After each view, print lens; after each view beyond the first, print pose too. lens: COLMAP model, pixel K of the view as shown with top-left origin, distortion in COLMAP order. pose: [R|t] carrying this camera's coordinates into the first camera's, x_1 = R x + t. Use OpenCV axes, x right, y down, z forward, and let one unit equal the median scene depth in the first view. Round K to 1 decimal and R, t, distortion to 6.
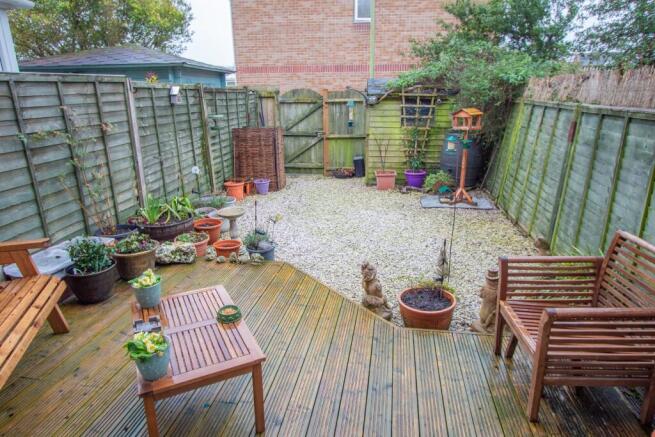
lens RADIAL K [[402.4, 0, 328.7], [0, 402.4, 218.0], [0, 0, 1]] dist [-0.004072, -0.000197]
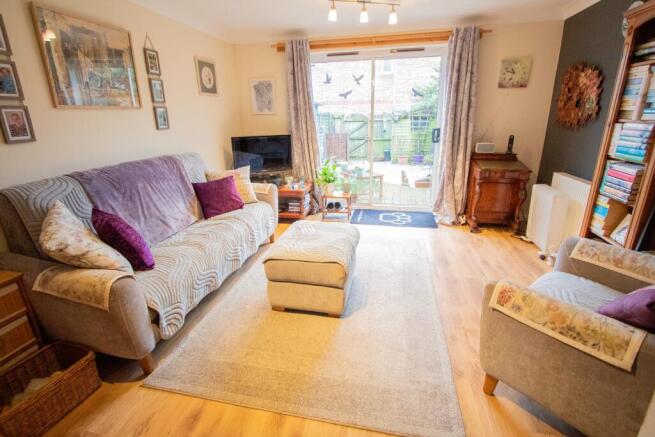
lens RADIAL K [[318.8, 0, 326.5], [0, 318.8, 217.0], [0, 0, 1]] dist [0.001505, 0.000050]
pose [[0.998135, 0.004710, -0.060857, -0.119005], [-0.004853, 0.999986, -0.002194, 0.169281], [0.060846, 0.002485, 0.998144, -0.506292]]
